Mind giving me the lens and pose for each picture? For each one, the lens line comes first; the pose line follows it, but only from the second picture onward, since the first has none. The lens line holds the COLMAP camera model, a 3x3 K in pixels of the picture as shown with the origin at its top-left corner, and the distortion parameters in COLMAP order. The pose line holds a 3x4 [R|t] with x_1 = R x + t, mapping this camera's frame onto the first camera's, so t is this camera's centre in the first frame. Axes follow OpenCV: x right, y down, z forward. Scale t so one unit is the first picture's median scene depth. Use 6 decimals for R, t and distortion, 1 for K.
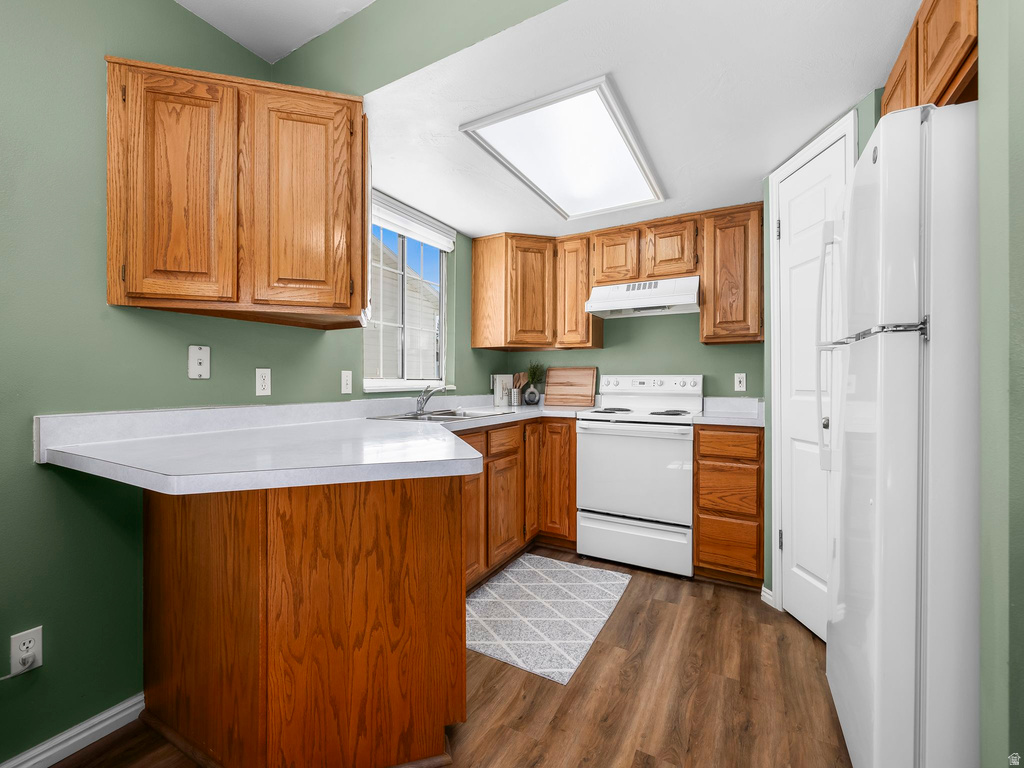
lens RADIAL K [[432.0, 0, 505.8], [0, 432.0, 382.2], [0, 0, 1]] dist [0.000145, 0.000210]
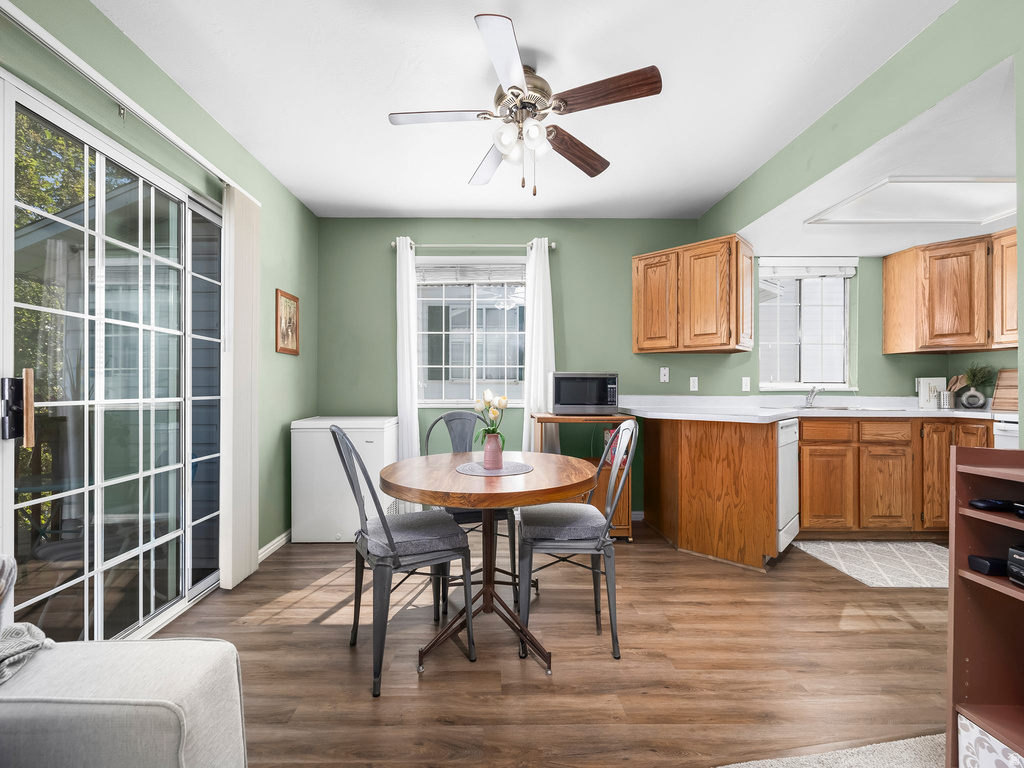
lens RADIAL K [[437.5, 0, 494.4], [0, 437.5, 384.7], [0, 0, 1]] dist [0.000806, -0.000103]
pose [[0.500101, -0.004476, -0.865955, 0.451456], [-0.004888, 0.999956, -0.007992, 0.015008], [0.865953, 0.008229, 0.500057, -0.495678]]
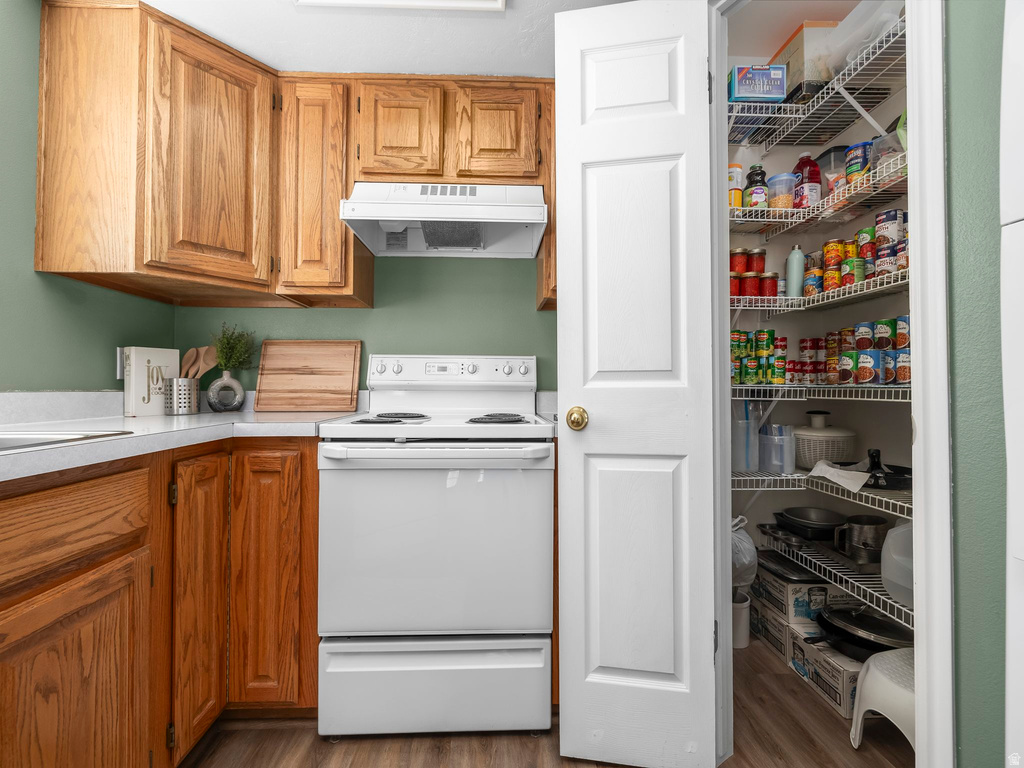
lens RADIAL K [[432.0, 0, 505.8], [0, 432.0, 382.2], [0, 0, 1]] dist [0.000145, 0.000210]
pose [[0.852551, 0.007785, 0.522586, 0.091160], [-0.000245, 0.999895, -0.014495, 0.030870], [-0.522644, 0.012230, 0.852464, 0.496785]]
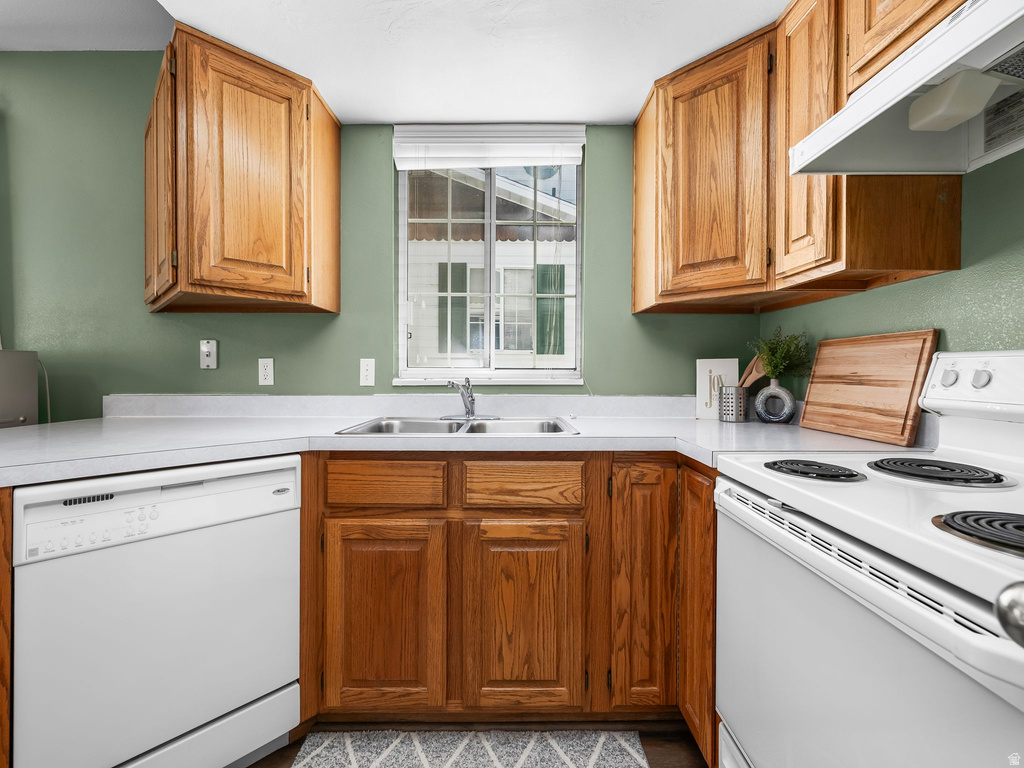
lens RADIAL K [[434.2, 0, 508.1], [0, 434.2, 374.0], [0, 0, 1]] dist [0.000750, 0.000195]
pose [[0.497145, 0.005325, -0.867651, 0.388859], [-0.003540, 0.999985, 0.004109, -0.000961], [0.867660, 0.001028, 0.497156, 0.638204]]
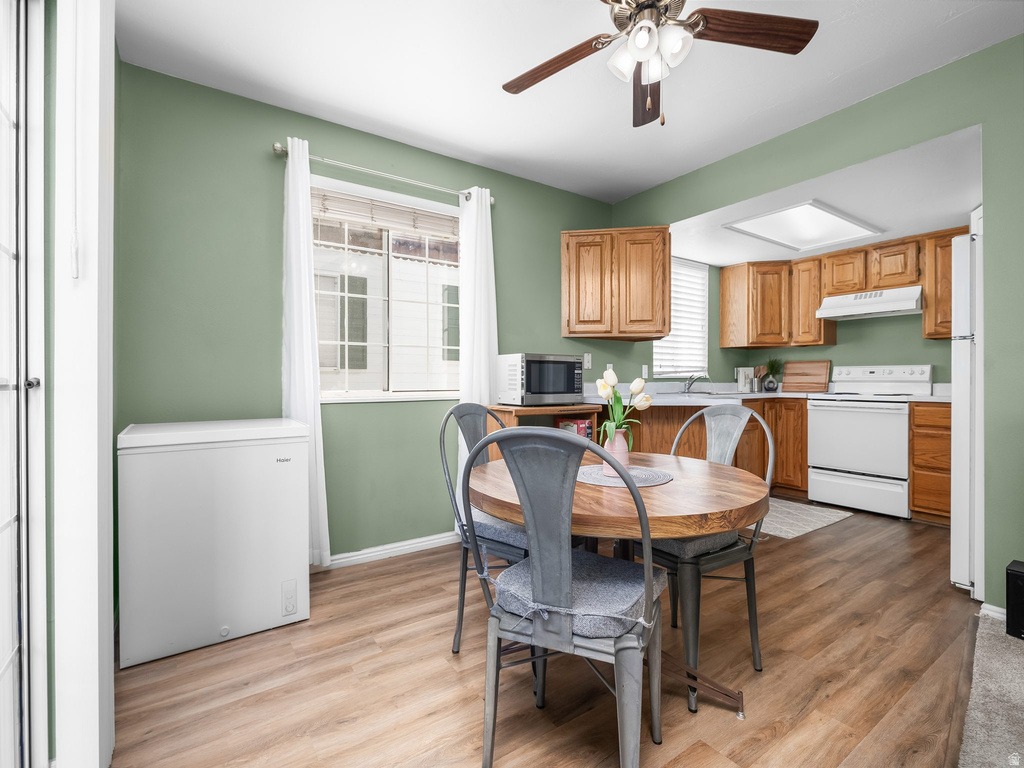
lens RADIAL K [[476.0, 0, 510.4], [0, 476.0, 380.3], [0, 0, 1]] dist [-0.001873, 0.000148]
pose [[0.900160, -0.001947, -0.435555, -0.023236], [0.000263, 0.999992, -0.003927, 0.032019], [0.435559, 0.003420, 0.900154, -0.714179]]
